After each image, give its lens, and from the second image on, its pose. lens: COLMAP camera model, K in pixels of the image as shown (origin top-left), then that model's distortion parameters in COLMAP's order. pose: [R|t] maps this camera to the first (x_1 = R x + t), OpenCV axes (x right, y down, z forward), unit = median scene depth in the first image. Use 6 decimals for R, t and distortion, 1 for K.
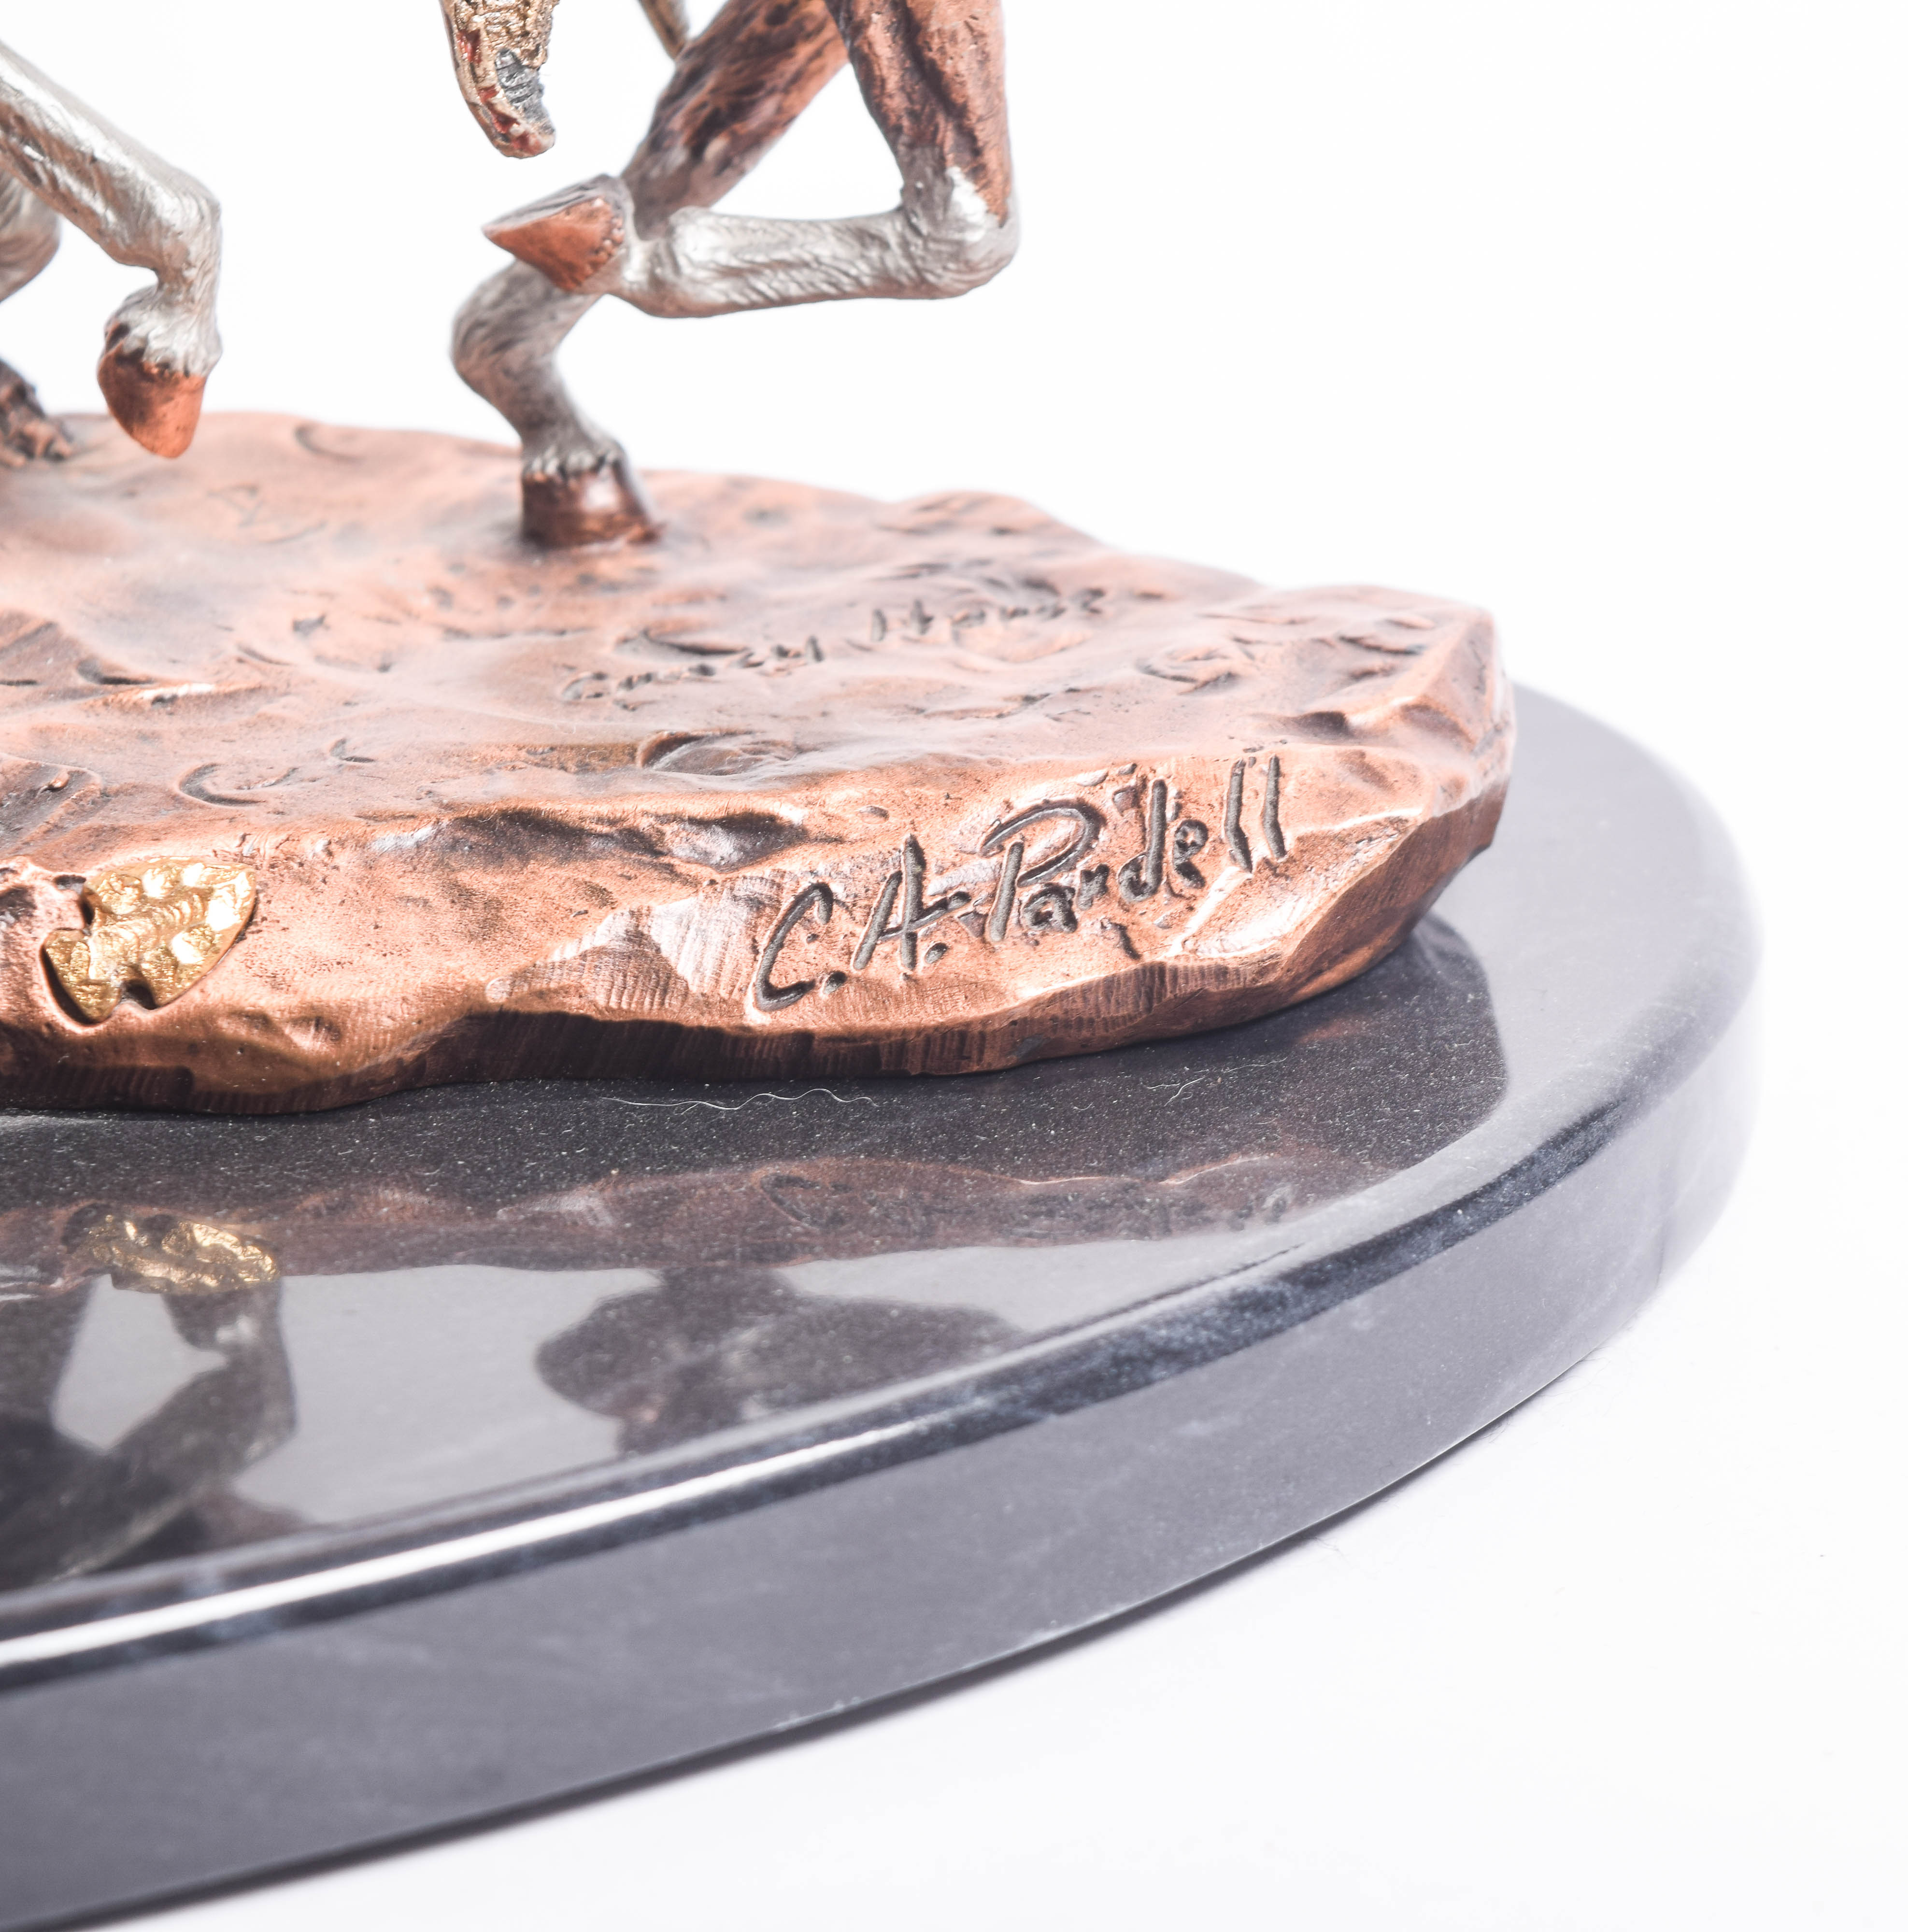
lens RADIAL K [[6429.8, 0, 1466.0], [0, 6429.8, 965.9], [0, 0, 1]] dist [-0.083096, 0.049832]
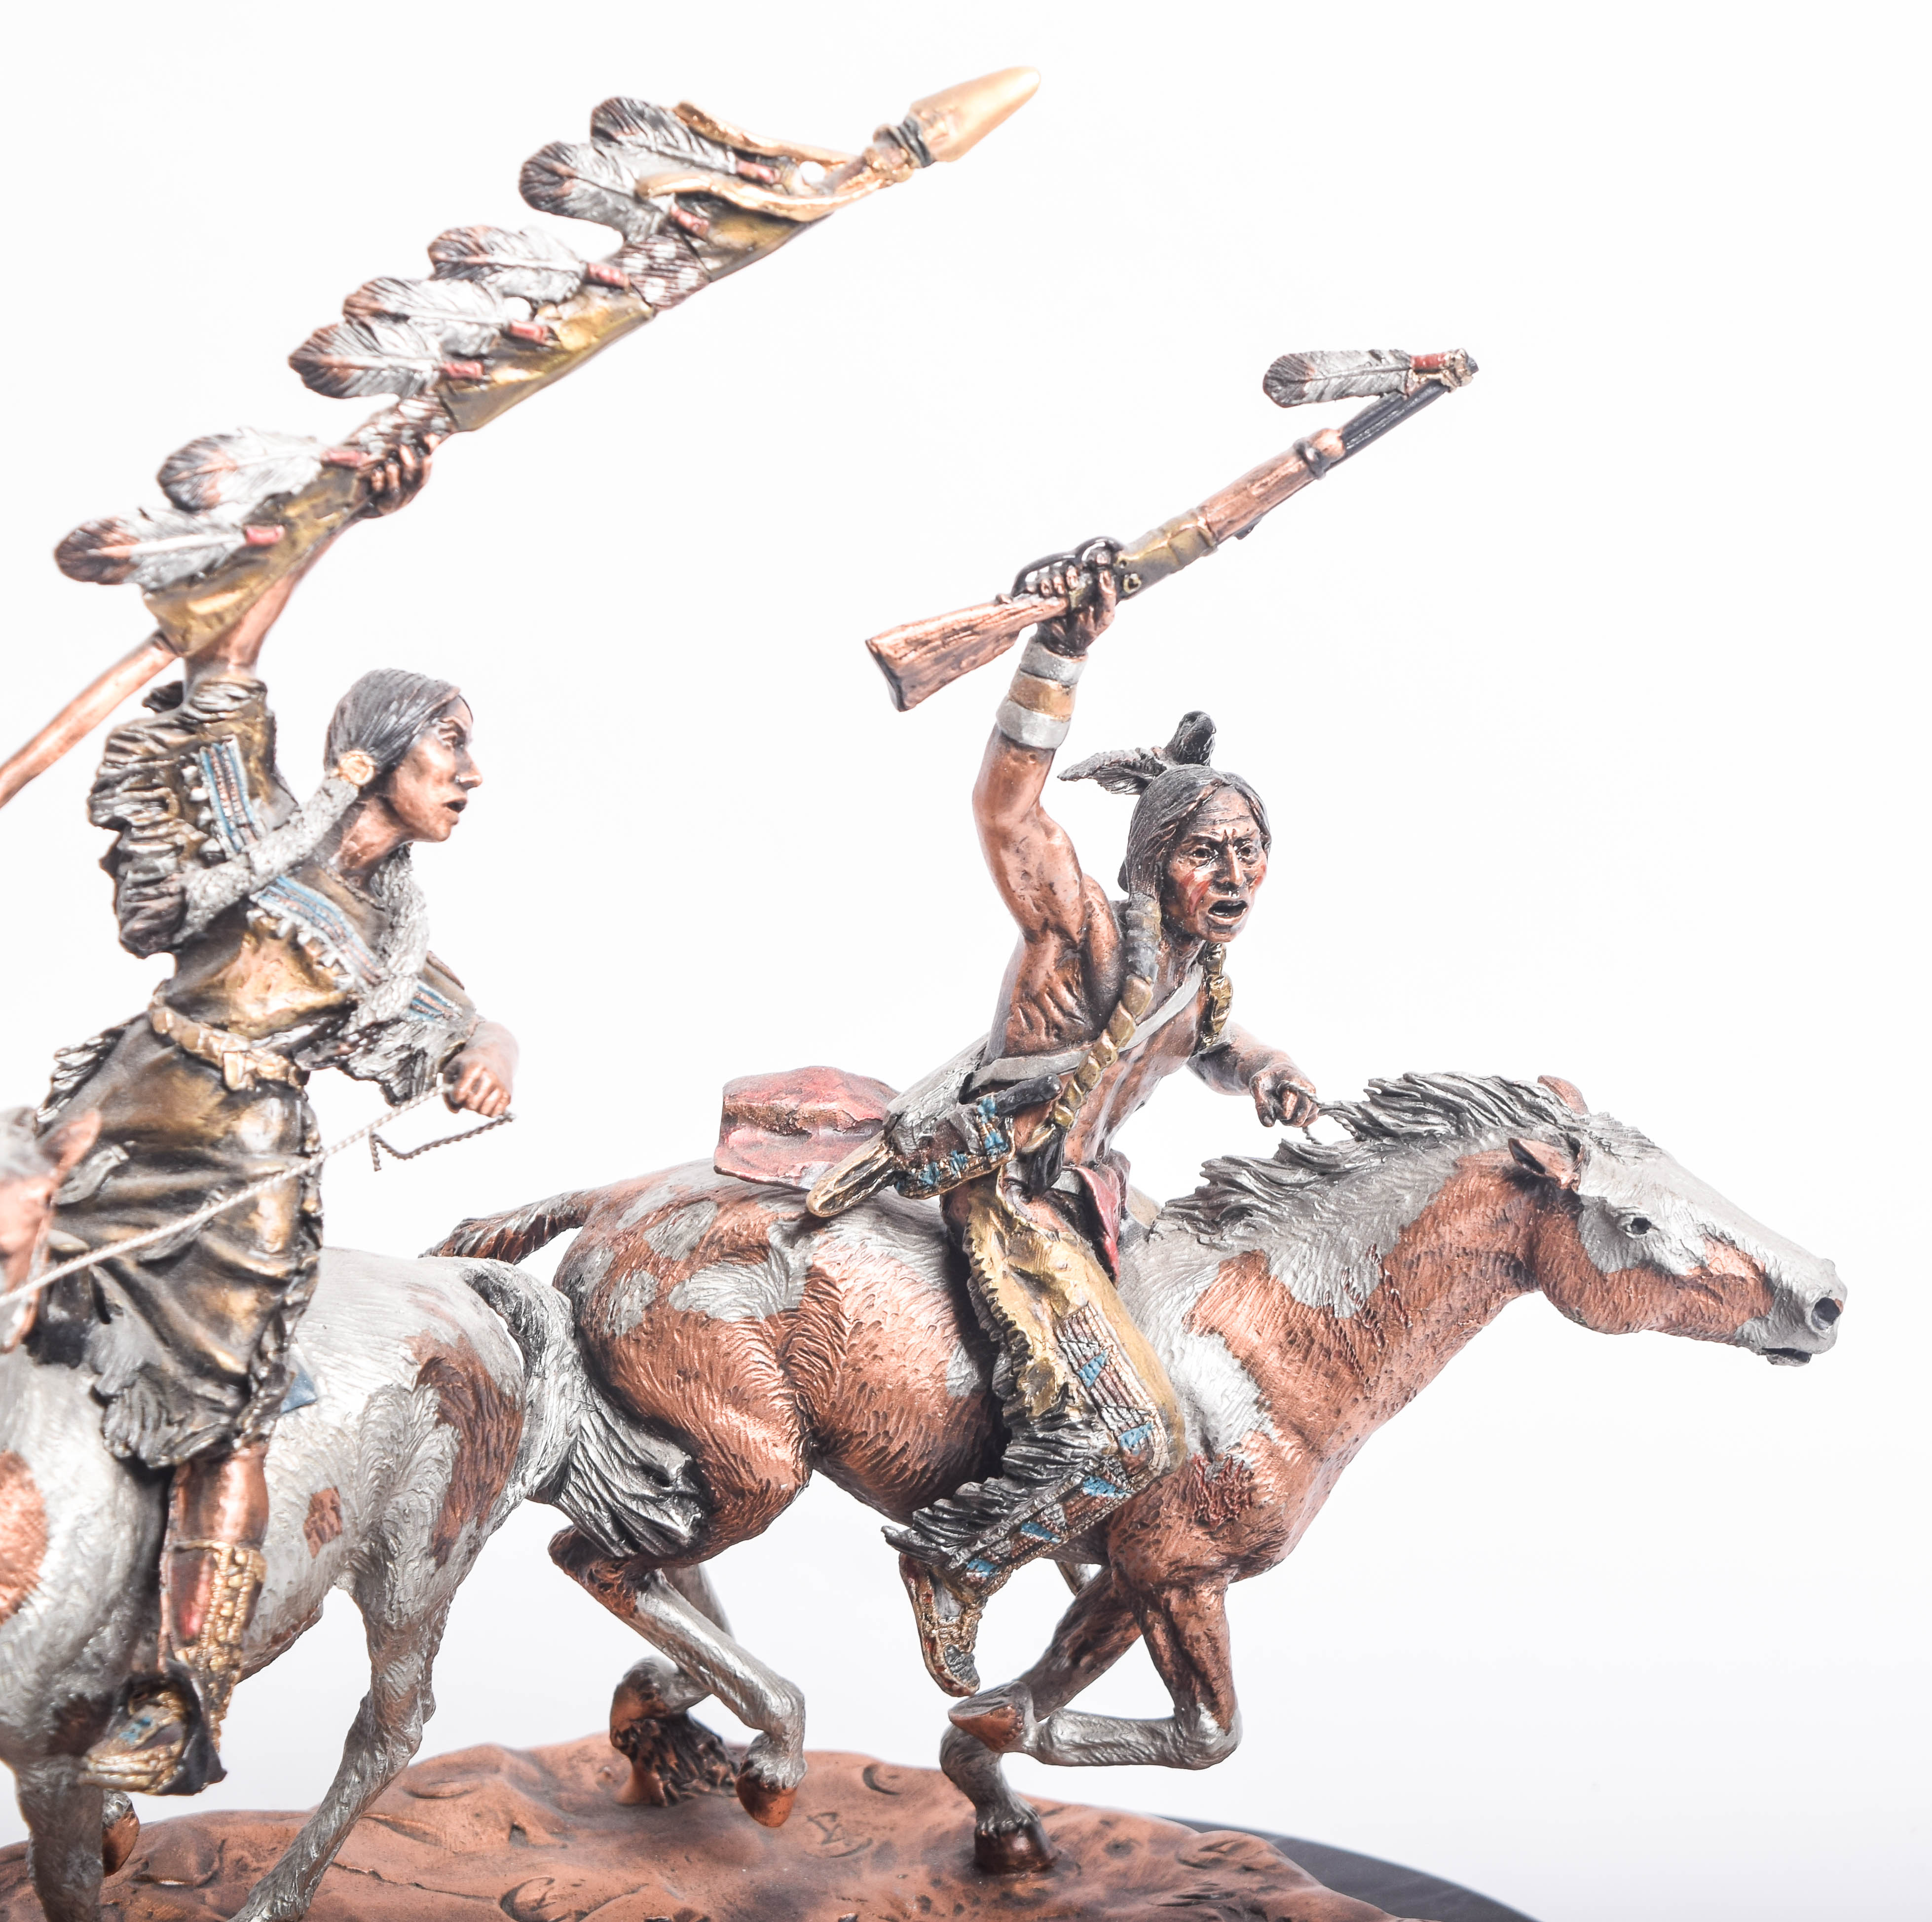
lens RADIAL K [[6429.3, 0, 1457.5], [0, 6429.3, 924.4], [0, 0, 1]] dist [-0.083096, 0.049832]
pose [[0.985540, 0.035883, -0.165601, 0.294194], [-0.043494, 0.998147, -0.042565, -0.280599], [0.163766, 0.049152, 0.985274, -0.808991]]
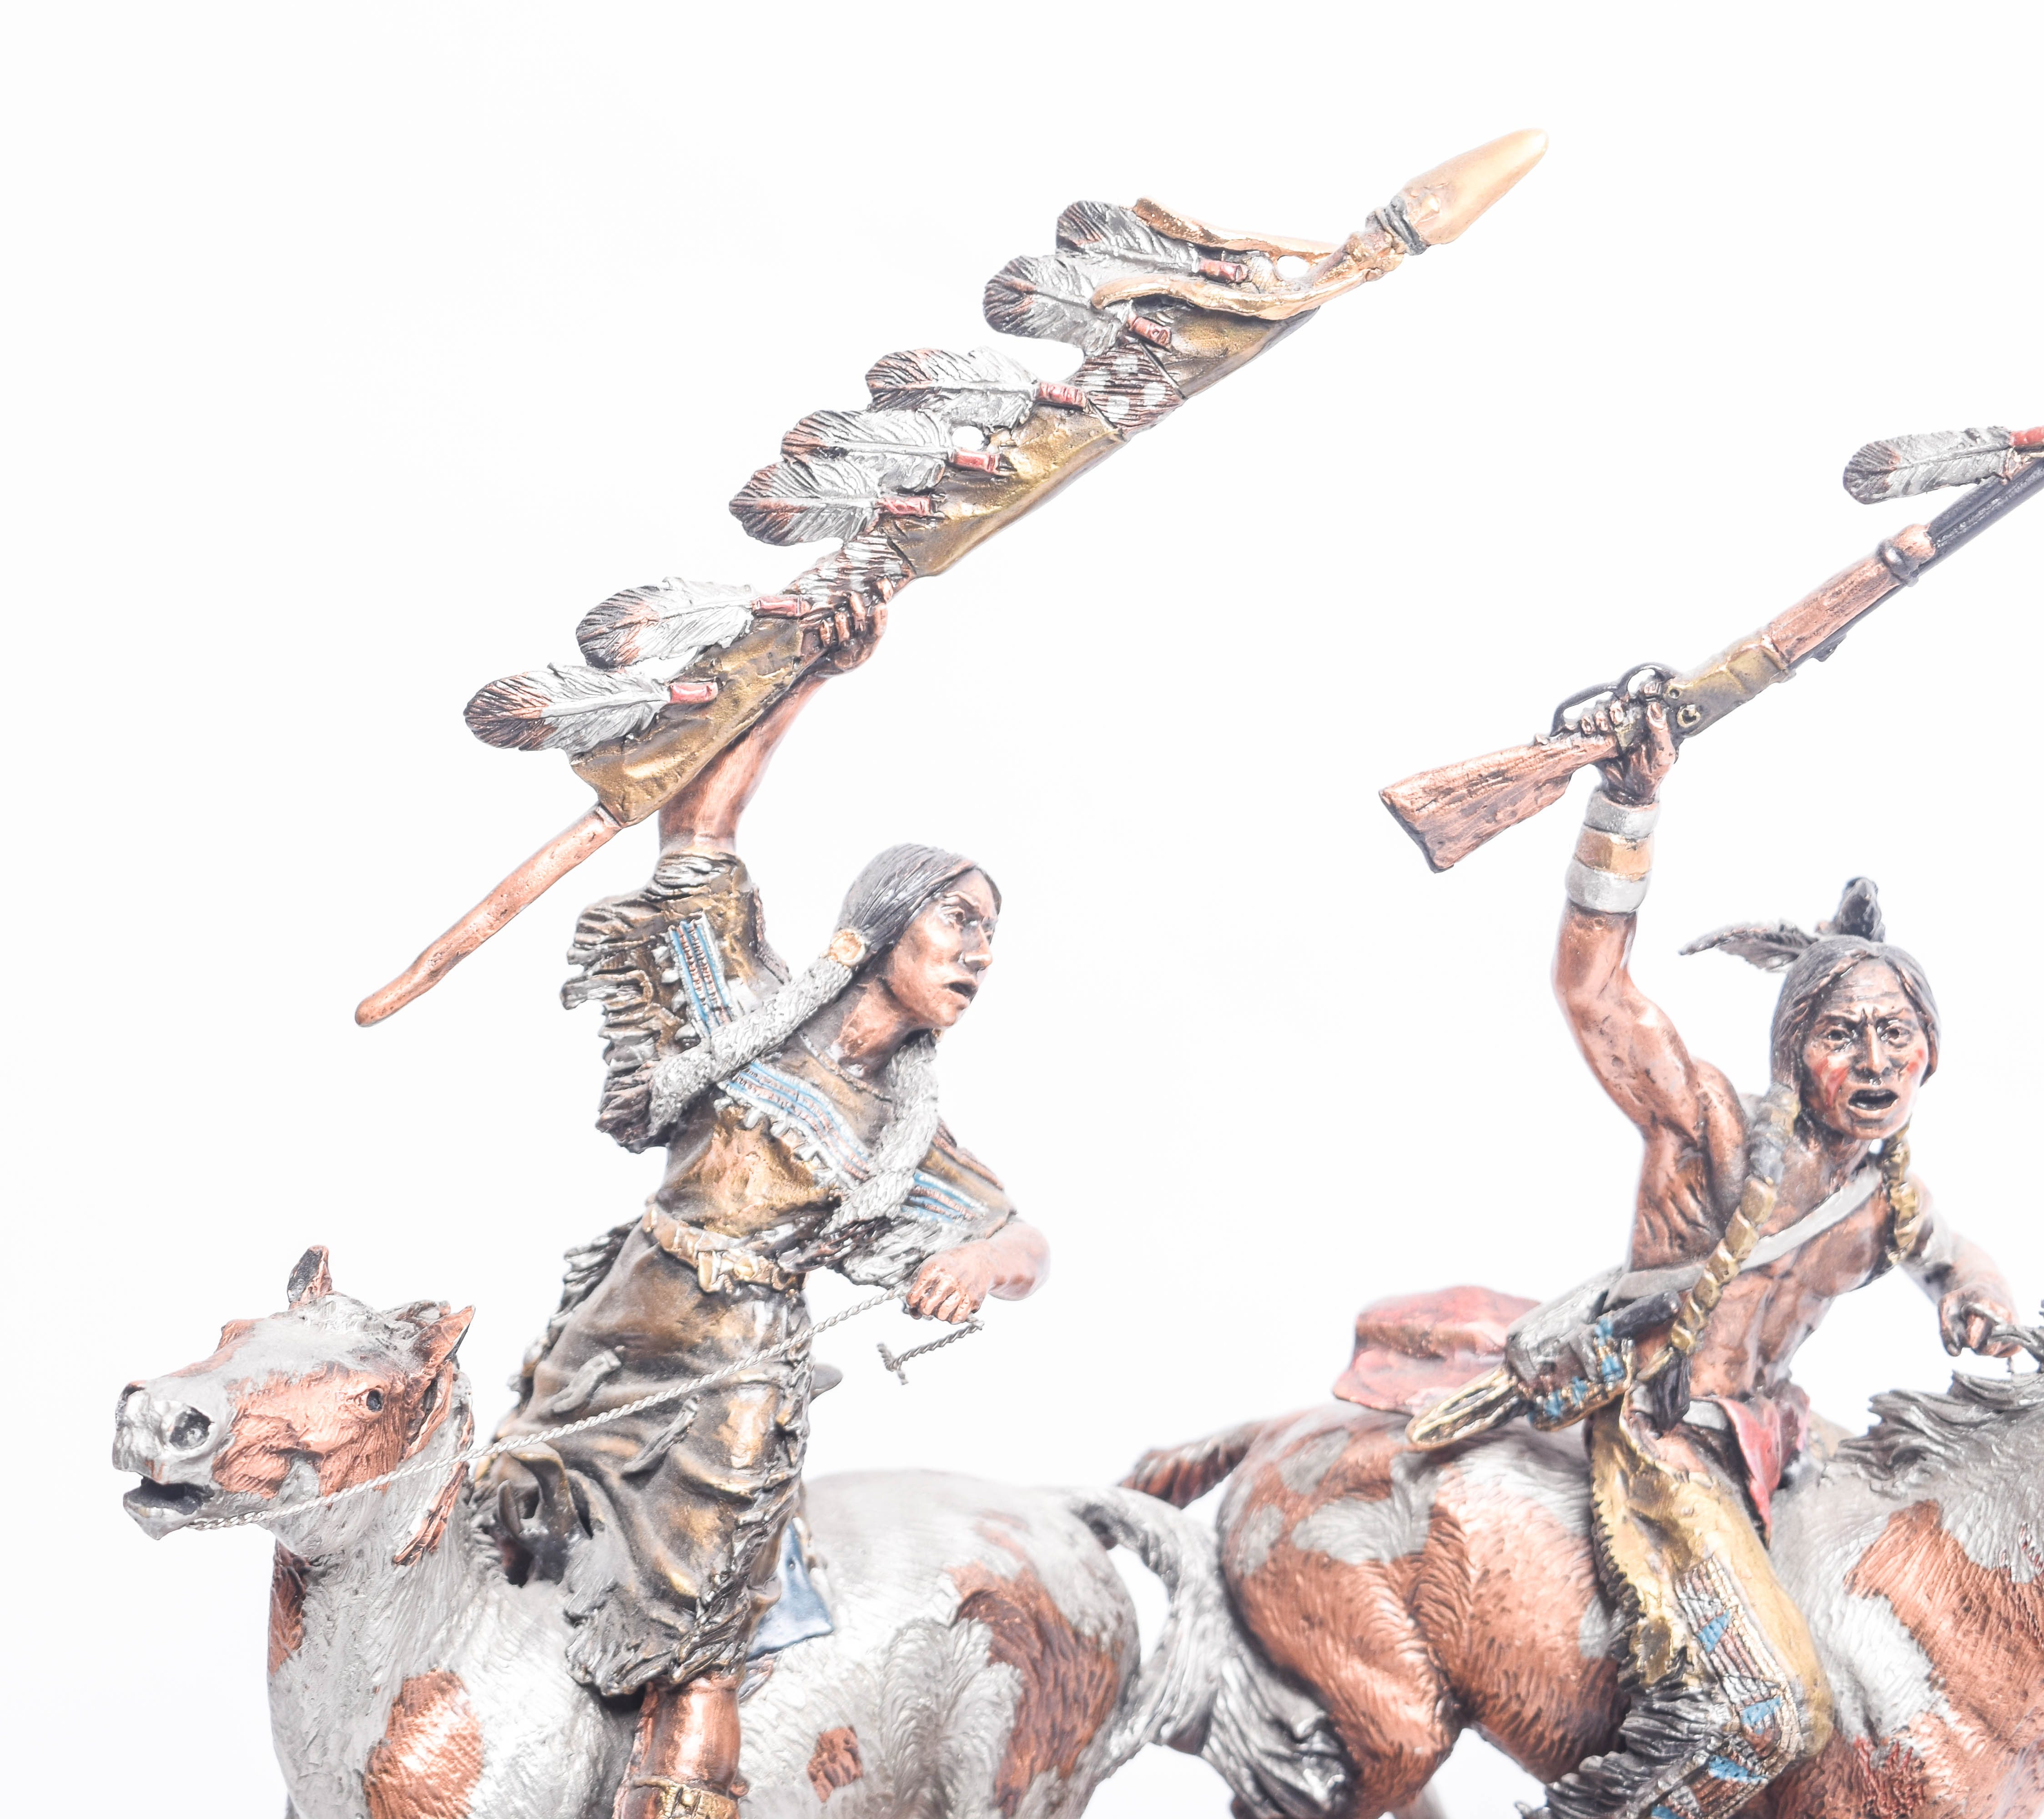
lens RADIAL K [[4947.1, 0, 774.1], [0, 4947.1, 913.6], [0, 0, 1]] dist [-0.033564, 0.049336]
pose [[0.777008, -0.005231, -0.629469, 0.480256], [-0.064830, 0.993983, -0.088286, -0.281020], [0.626143, 0.109407, 0.771994, -0.125693]]
